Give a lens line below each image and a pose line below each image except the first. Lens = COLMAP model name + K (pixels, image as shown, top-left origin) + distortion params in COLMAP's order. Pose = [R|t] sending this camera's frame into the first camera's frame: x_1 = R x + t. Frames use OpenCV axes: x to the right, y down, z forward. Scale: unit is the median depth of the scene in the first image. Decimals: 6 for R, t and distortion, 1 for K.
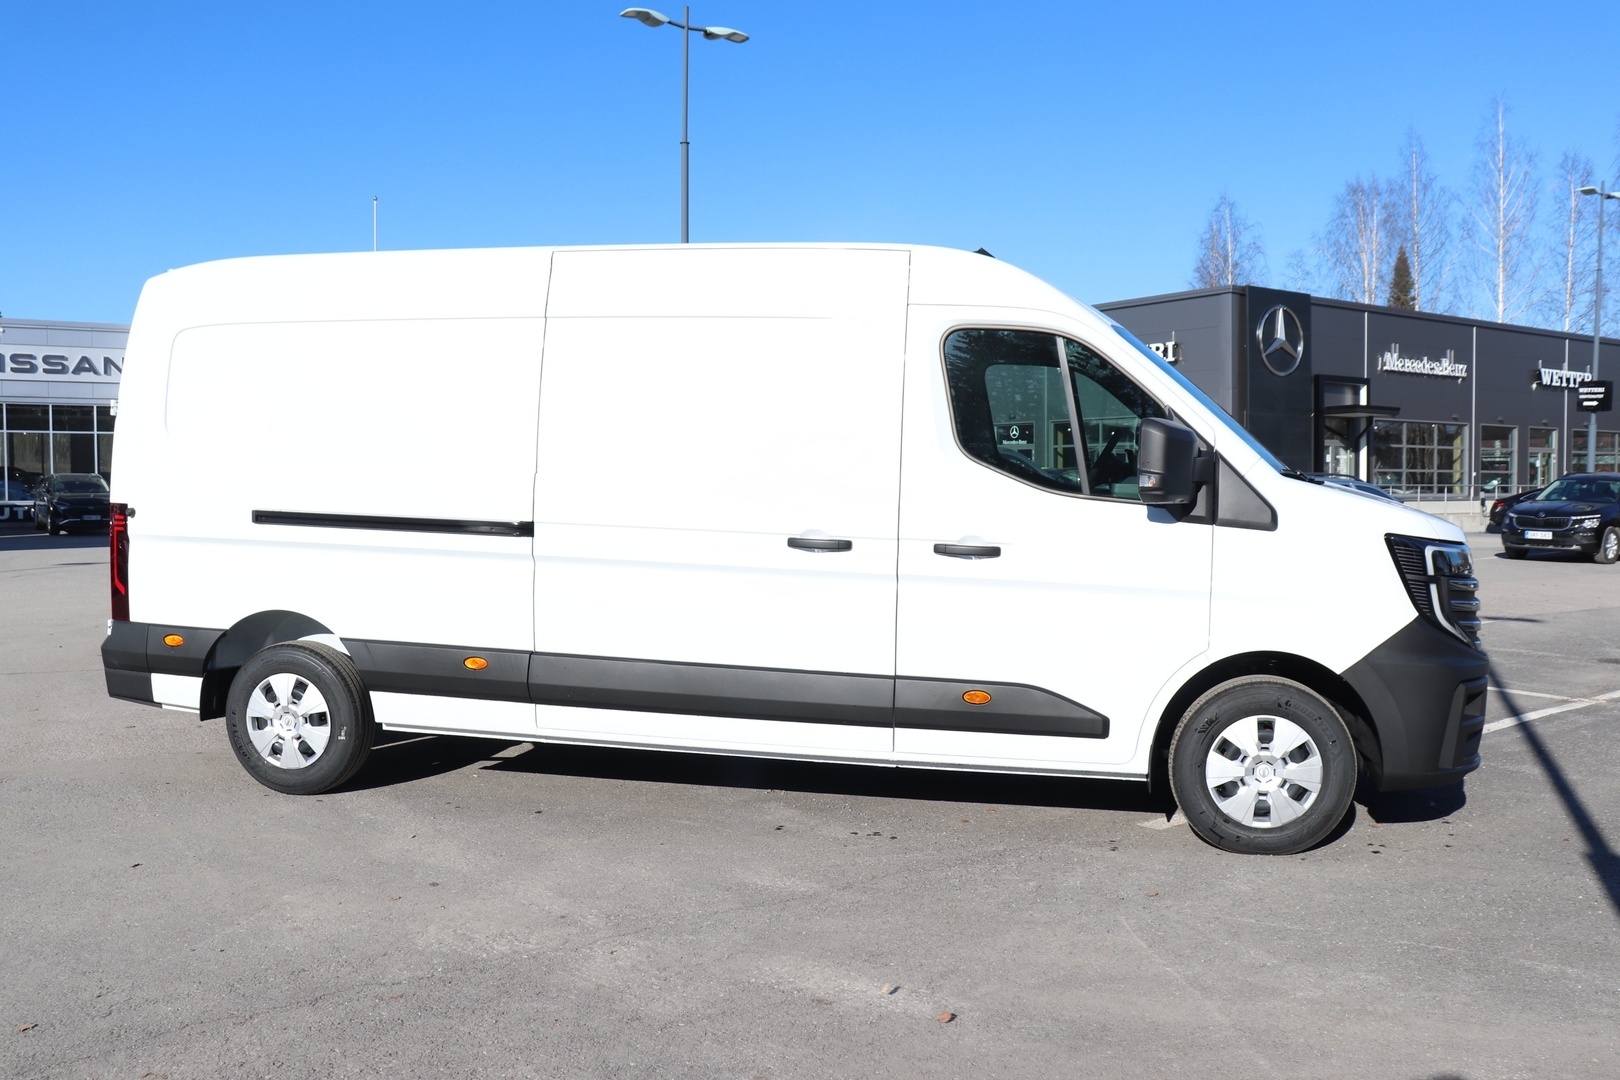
lens RADIAL K [[1364.2, 0, 810.7], [0, 1364.2, 559.5], [0, 0, 1]] dist [-0.106014, 0.006414]
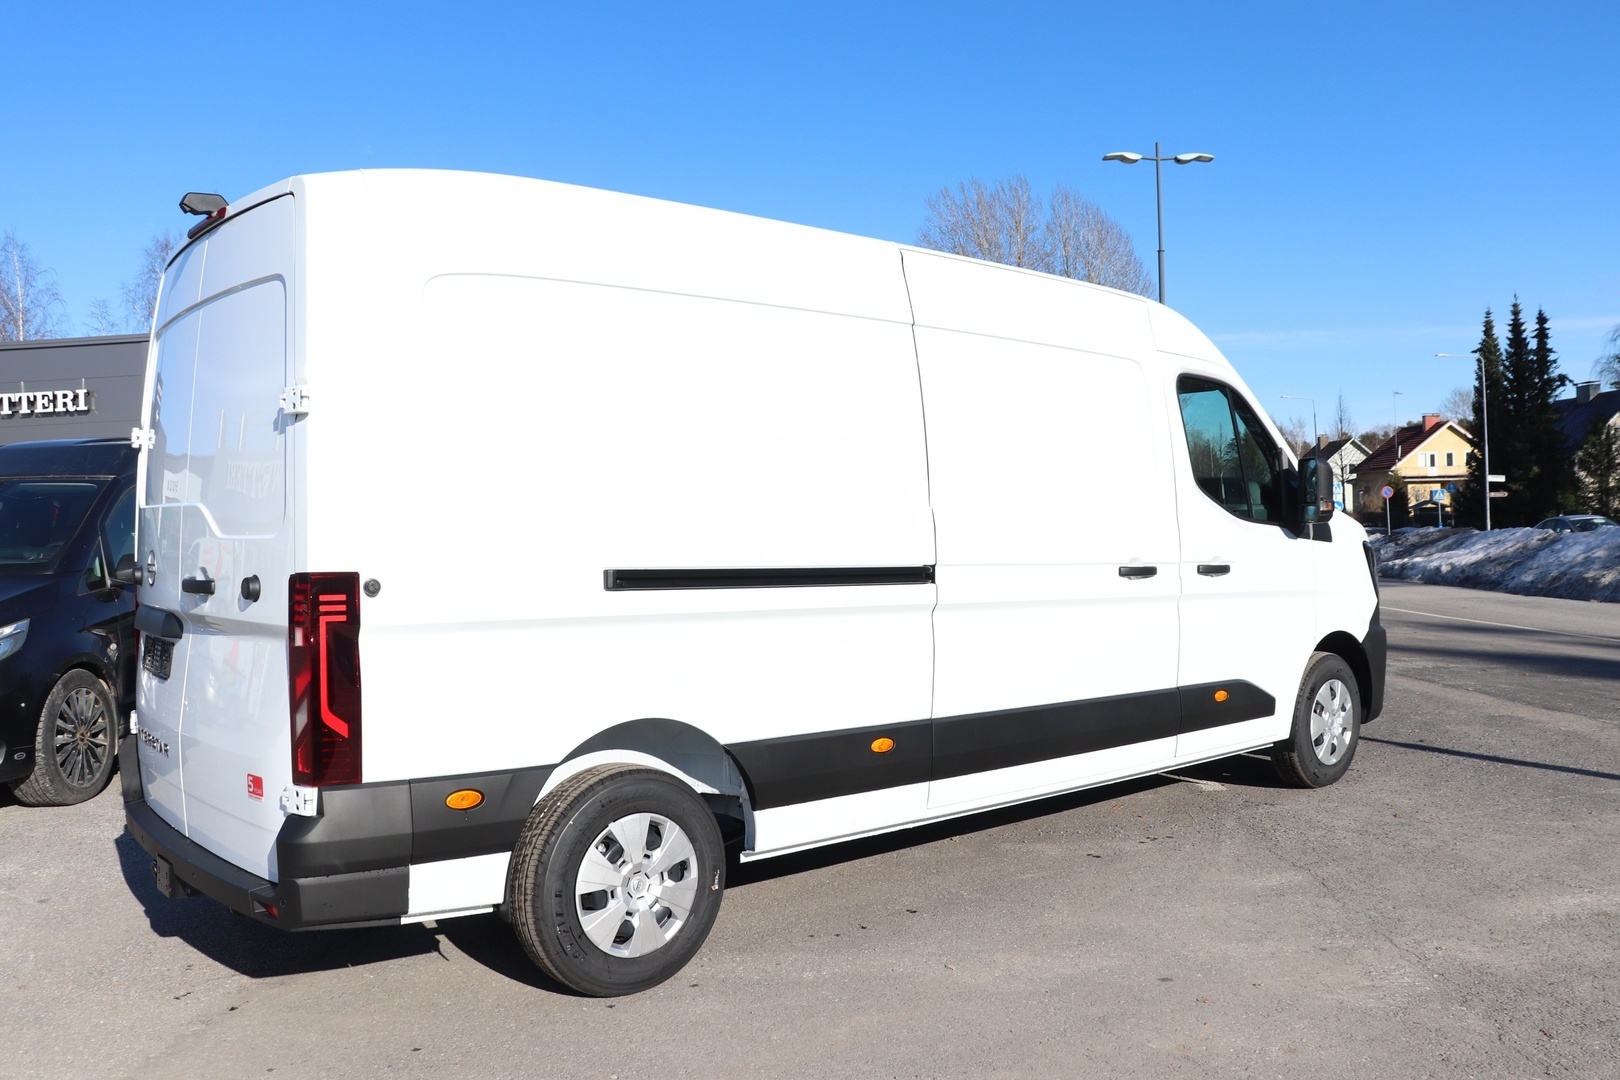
lens RADIAL K [[1328.1, 0, 794.1], [0, 1328.1, 538.6], [0, 0, 1]] dist [-0.166260, 0.147753]
pose [[0.609206, -0.029154, 0.792476, -0.951199], [0.073461, 0.997102, -0.019791, -0.036001], [-0.789602, 0.070273, 0.609582, 0.590628]]
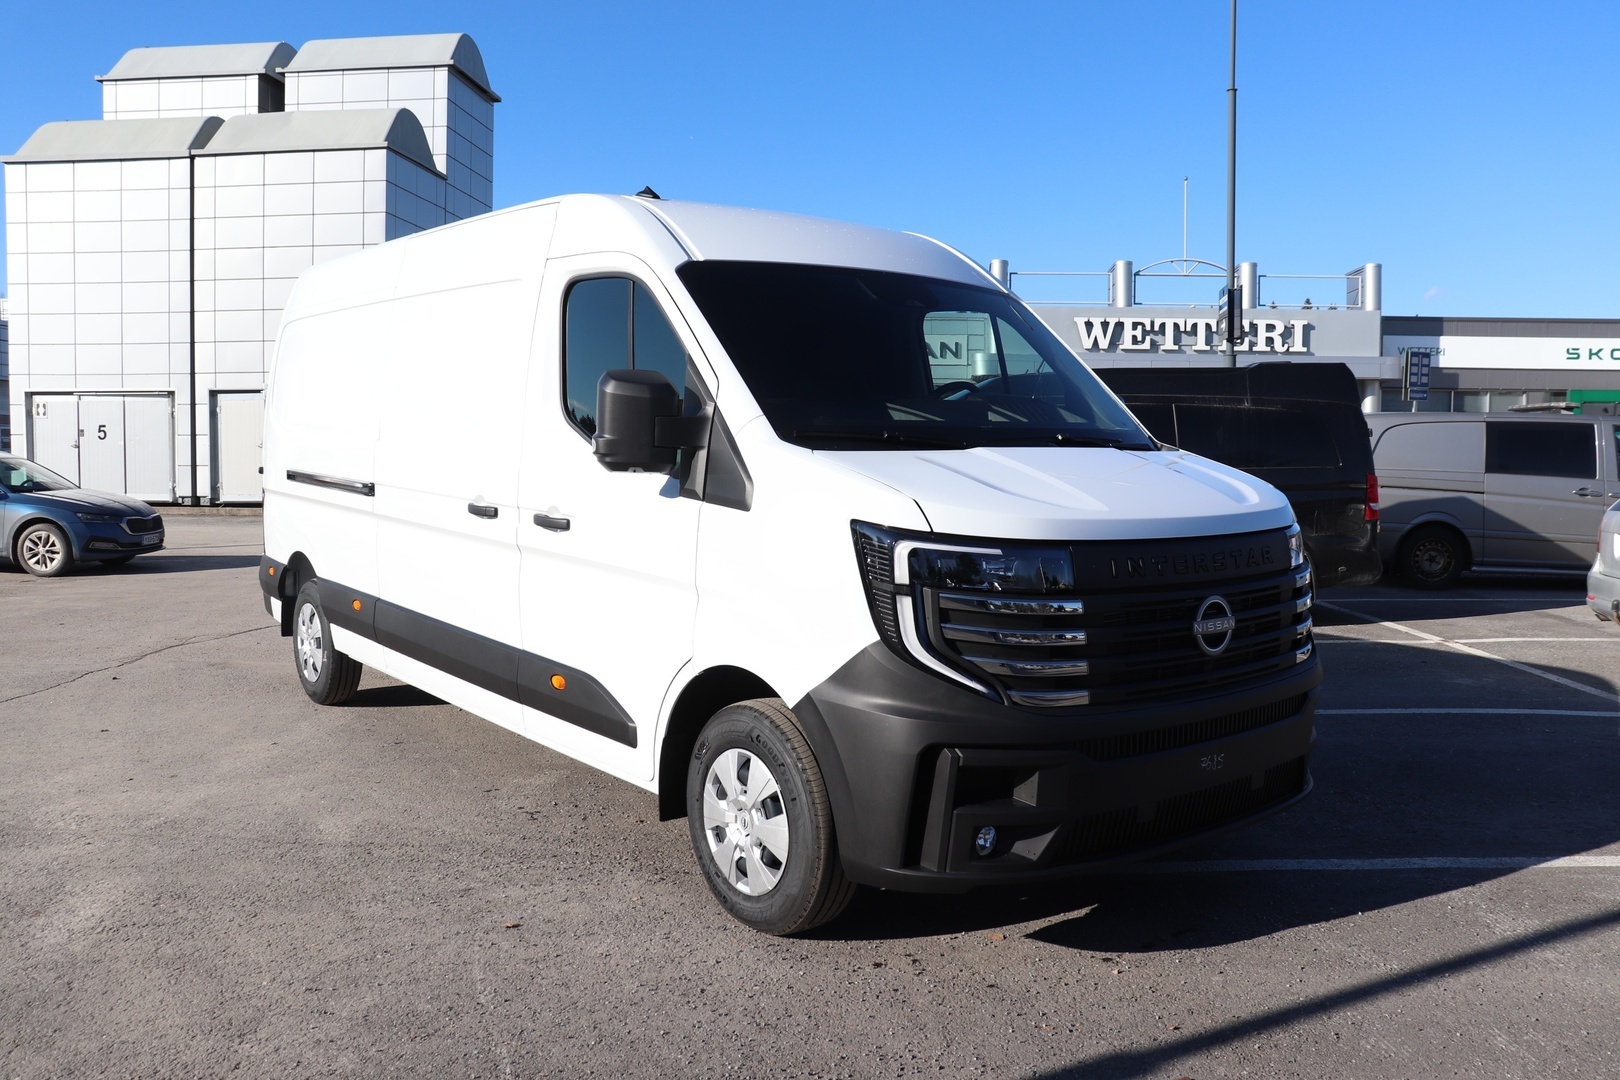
lens RADIAL K [[1328.1, 0, 794.1], [0, 1328.1, 538.6], [0, 0, 1]] dist [-0.166260, 0.147753]
pose [[0.769560, 0.047917, -0.636774, 0.791047], [-0.044231, 0.998786, 0.021705, -0.021870], [0.637040, 0.011462, 0.770745, 0.406715]]
